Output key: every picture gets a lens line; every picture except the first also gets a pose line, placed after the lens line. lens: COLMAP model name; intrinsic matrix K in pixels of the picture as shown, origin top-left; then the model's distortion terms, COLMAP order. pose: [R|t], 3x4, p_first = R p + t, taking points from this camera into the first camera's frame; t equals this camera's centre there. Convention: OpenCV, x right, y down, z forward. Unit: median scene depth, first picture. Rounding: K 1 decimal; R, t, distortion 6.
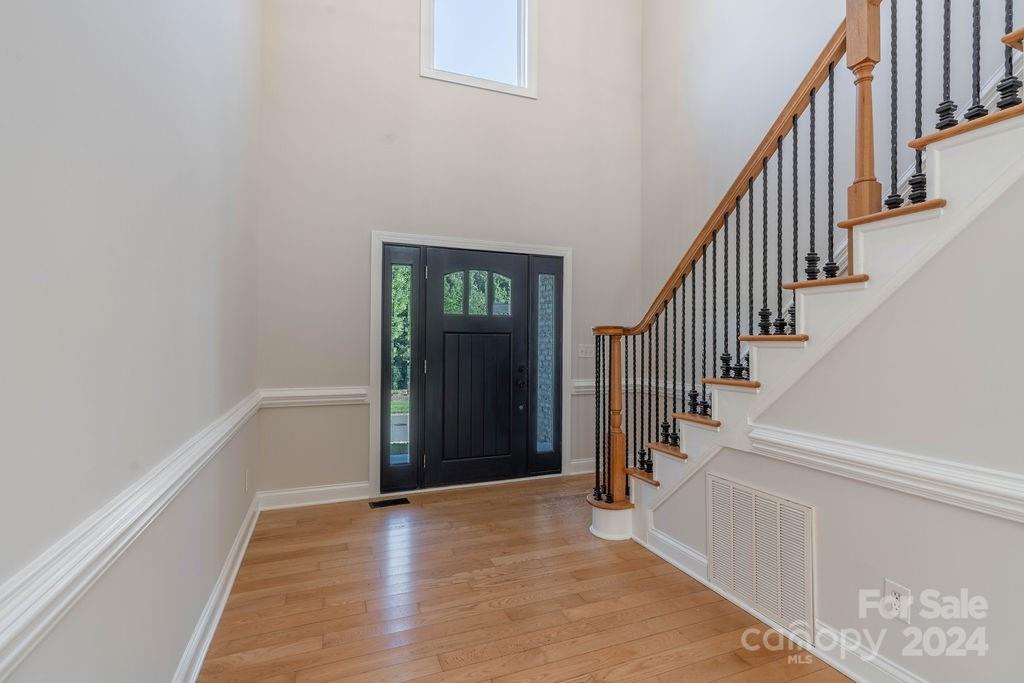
lens RADIAL K [[475.6, 0, 512.0], [0, 475.6, 341.5], [0, 0, 1]] dist [-0.000366, -0.000022]
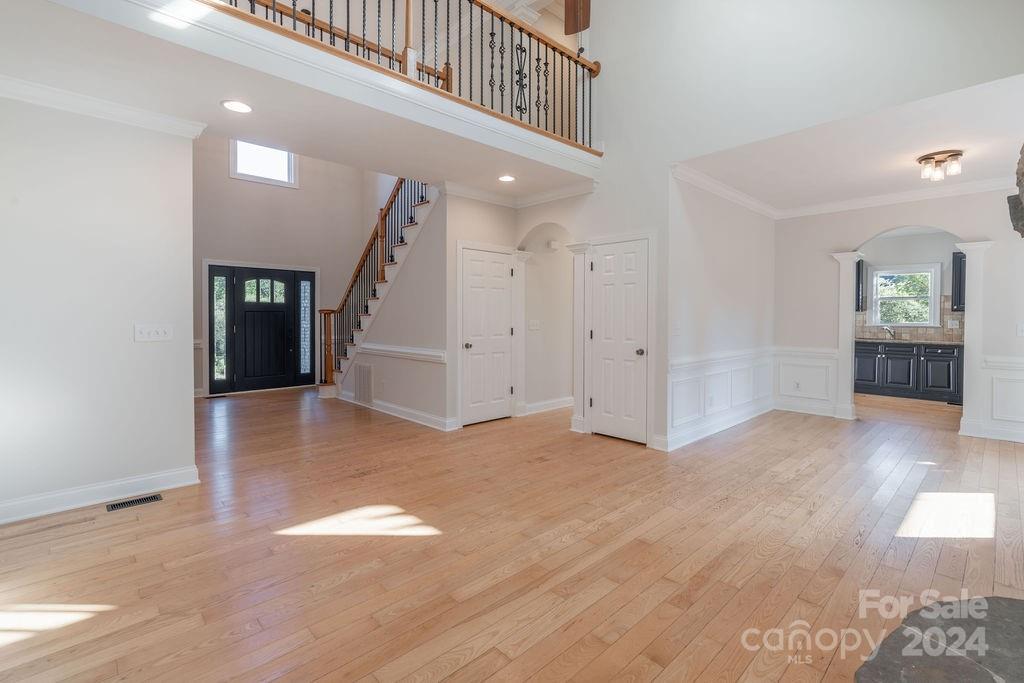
lens RADIAL K [[474.8, 0, 512.9], [0, 474.8, 319.8], [0, 0, 1]] dist [-0.000862, -0.000080]
pose [[0.930635, -0.006569, 0.365891, 0.167523], [0.003068, 0.999944, 0.010148, -0.001041], [-0.365937, -0.008321, 0.930602, -1.229628]]
